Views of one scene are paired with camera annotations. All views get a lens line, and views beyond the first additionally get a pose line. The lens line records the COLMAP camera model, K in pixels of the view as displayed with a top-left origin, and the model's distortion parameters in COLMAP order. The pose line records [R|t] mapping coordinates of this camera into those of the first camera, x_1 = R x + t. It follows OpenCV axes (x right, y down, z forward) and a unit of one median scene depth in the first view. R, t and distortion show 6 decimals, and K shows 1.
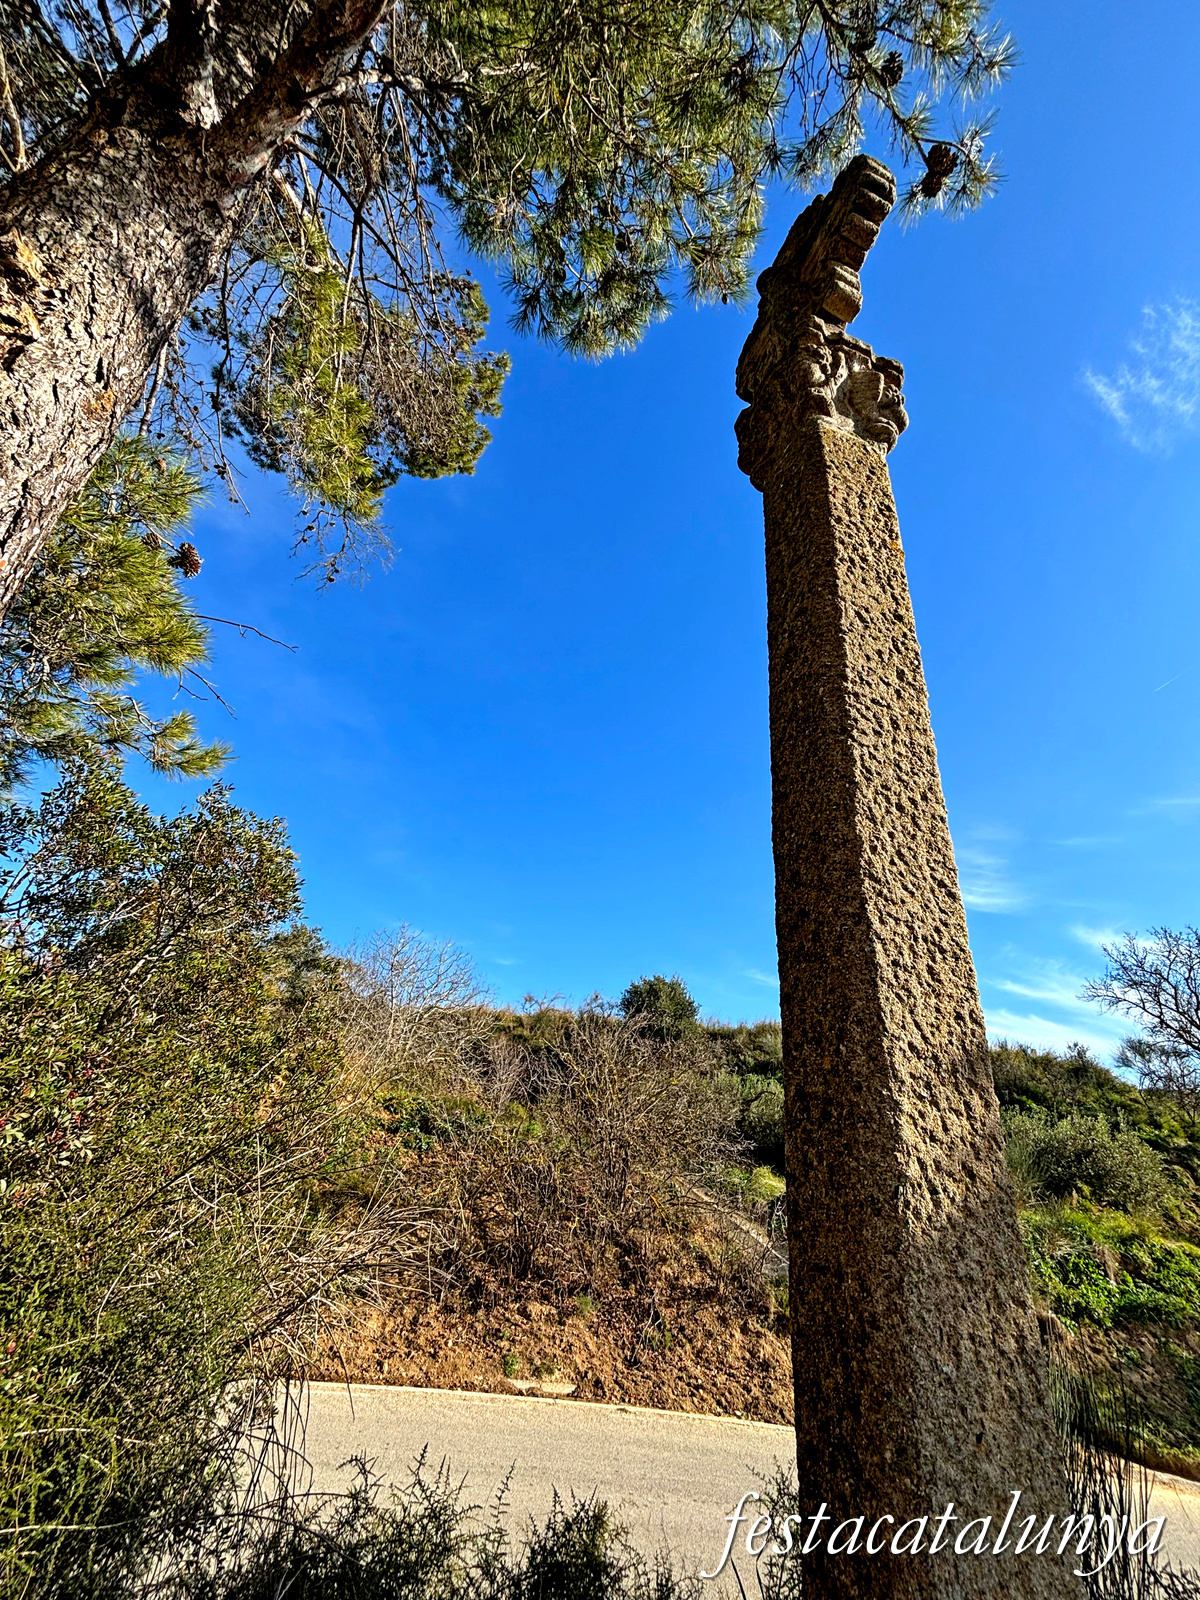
lens RADIAL K [[657.7, 0, 602.7], [0, 657.7, 806.2], [0, 0, 1]] dist [0.003539, -0.000876]
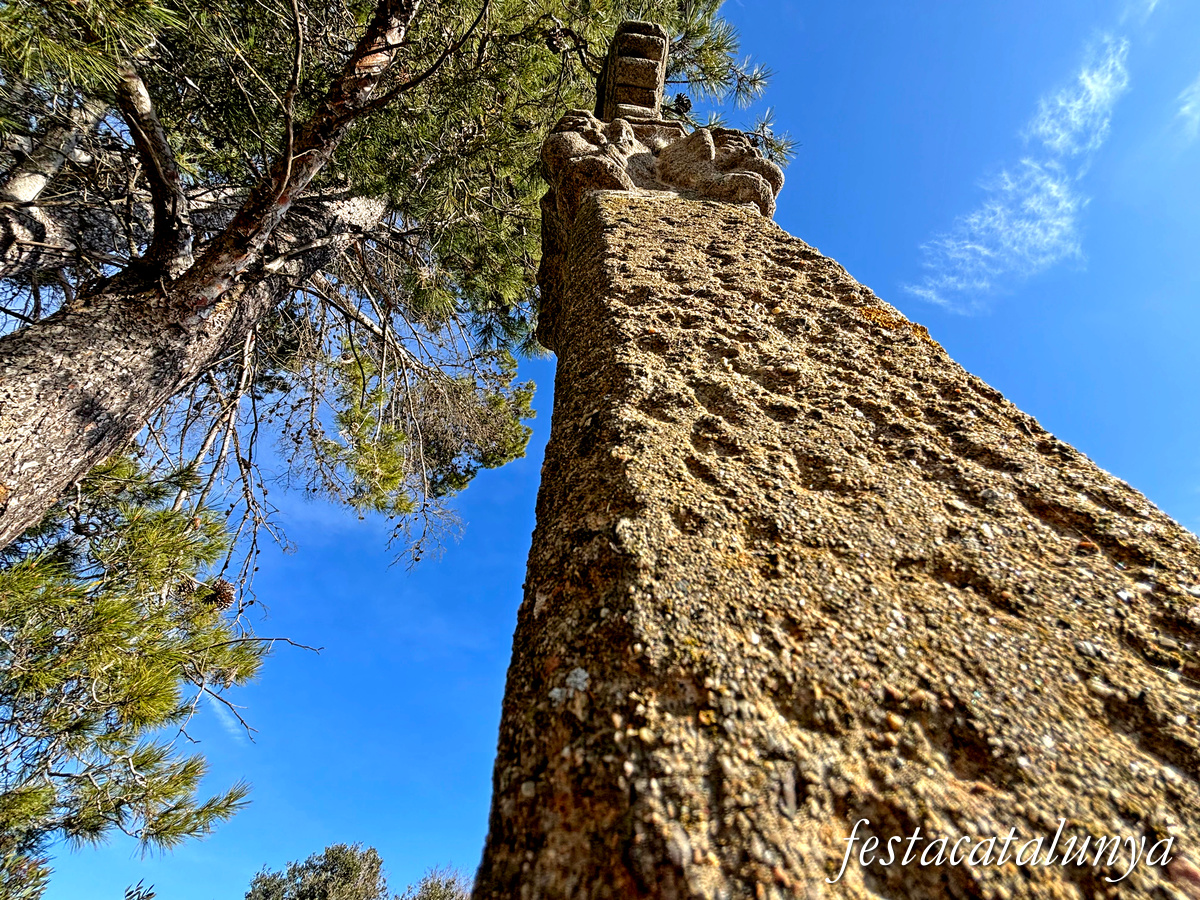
lens RADIAL K [[493.3, 0, 600.2], [0, 493.3, 442.2], [0, 0, 1]] dist [0.003539, -0.000876]
pose [[0.961509, -0.269371, -0.054209, 0.041448], [0.218194, 0.868430, -0.445219, -0.035845], [0.167006, 0.416254, 0.893779, 0.102871]]
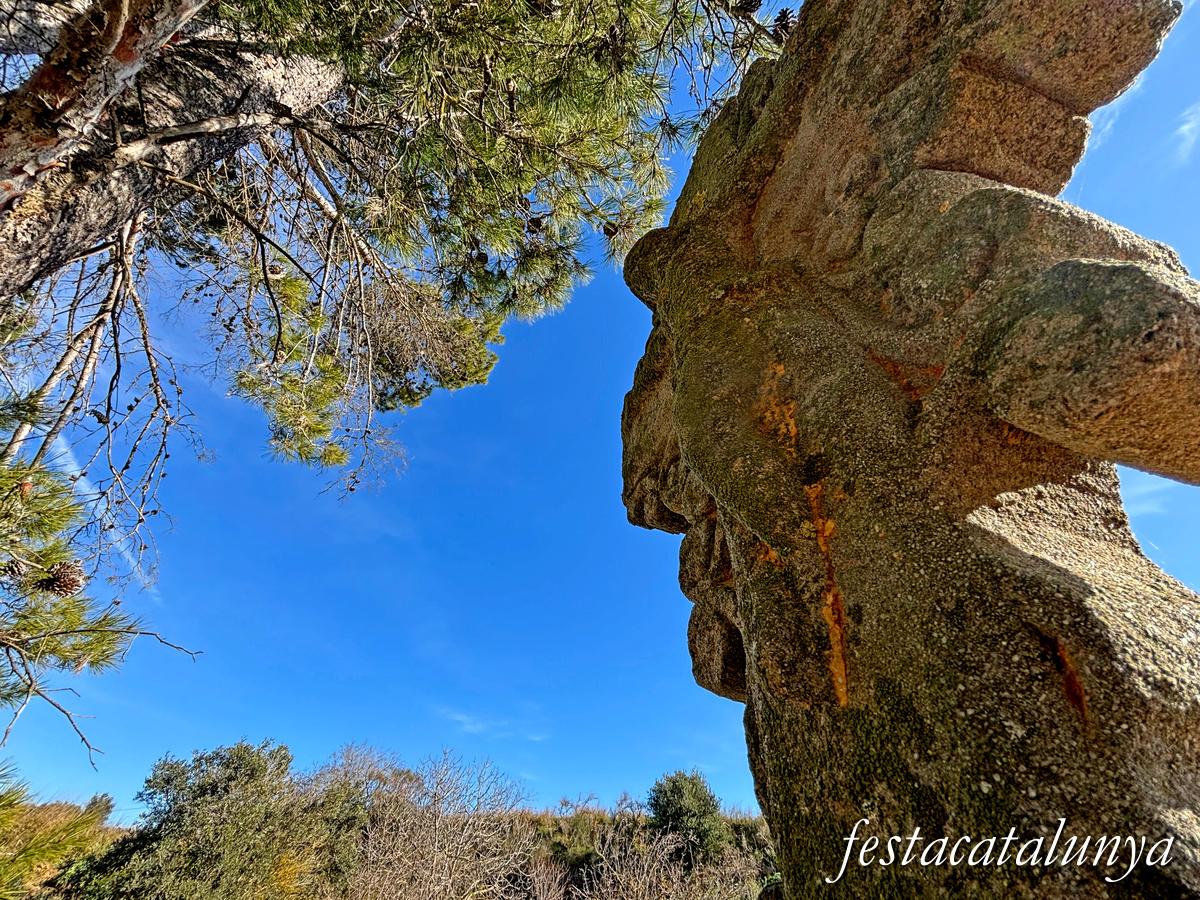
lens RADIAL K [[493.3, 0, 599.9], [0, 493.3, 445.9], [0, 0, 1]] dist [0.003539, -0.000876]
pose [[0.994776, -0.102033, -0.003254, 0.037681], [0.096630, 0.951424, -0.292327, -0.114036], [0.032923, 0.290485, 0.956313, 0.142443]]
